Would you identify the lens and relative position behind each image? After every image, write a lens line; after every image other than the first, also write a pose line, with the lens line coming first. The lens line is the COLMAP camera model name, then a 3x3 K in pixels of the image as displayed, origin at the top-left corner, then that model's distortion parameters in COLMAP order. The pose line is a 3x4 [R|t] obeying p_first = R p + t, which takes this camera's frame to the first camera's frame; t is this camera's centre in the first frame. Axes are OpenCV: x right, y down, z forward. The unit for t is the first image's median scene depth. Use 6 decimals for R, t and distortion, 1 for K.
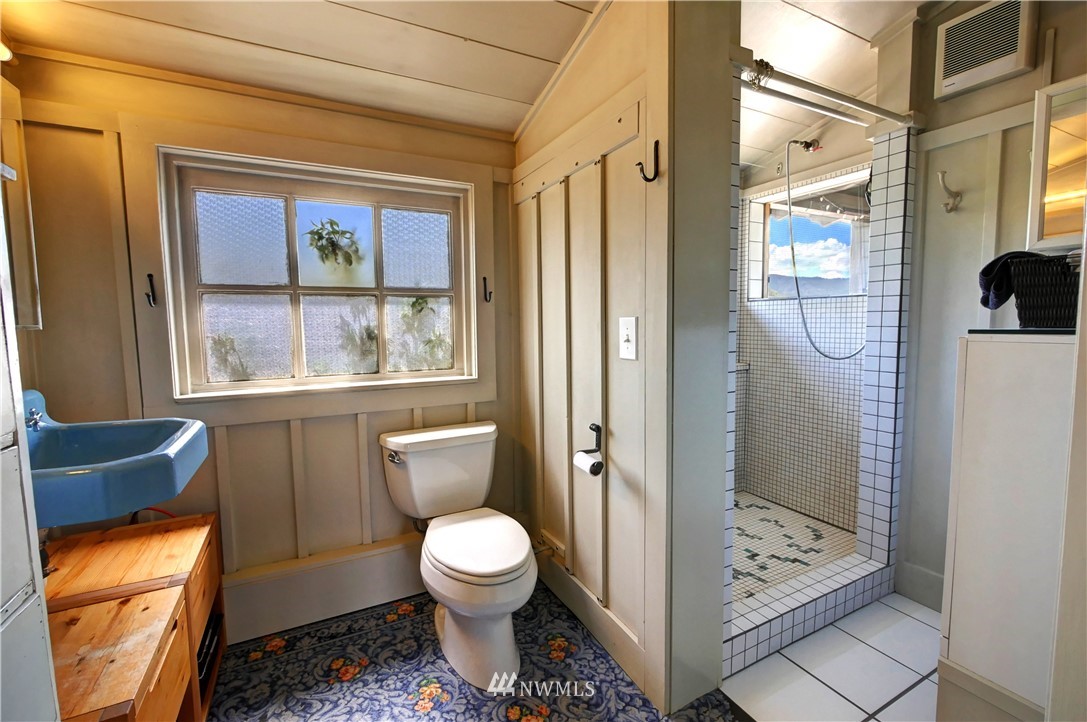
lens RADIAL K [[452.3, 0, 543.5], [0, 452.3, 361.0], [0, 0, 1]] dist [-0.009323, 0.000438]
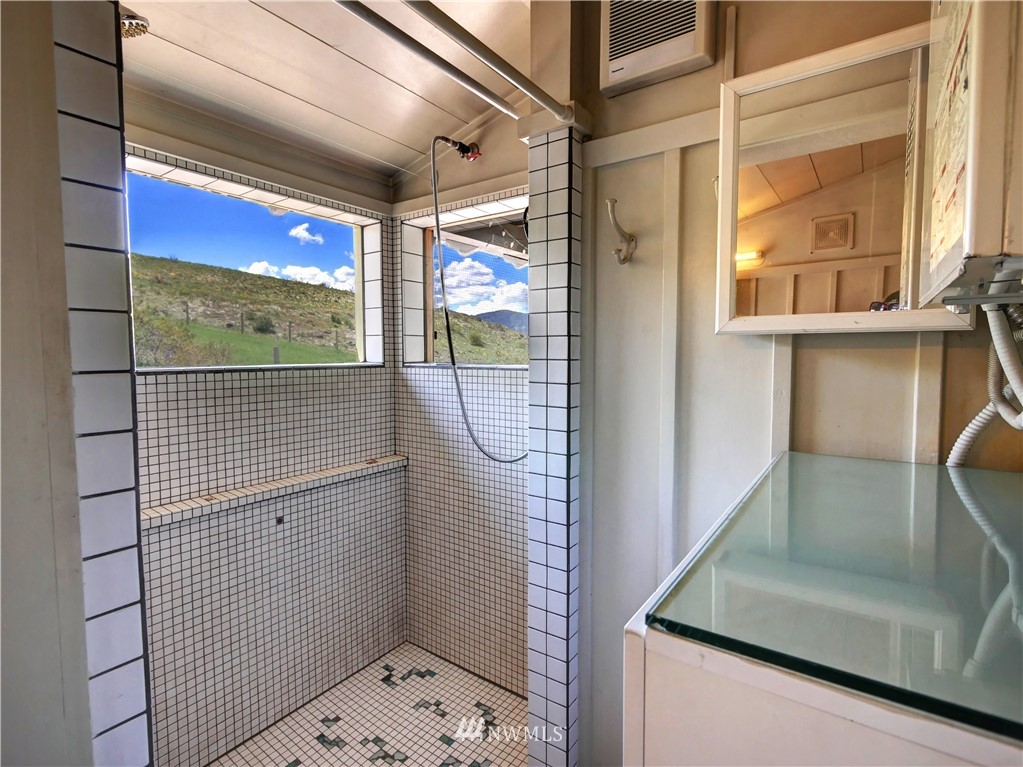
lens RADIAL K [[485.4, 0, 504.6], [0, 485.4, 382.4], [0, 0, 1]] dist [-0.000706, -0.000125]
pose [[0.895189, -0.013626, 0.445478, 0.304879], [0.025502, 0.999461, -0.020676, -0.103780], [-0.444956, 0.029870, 0.895054, 0.314991]]
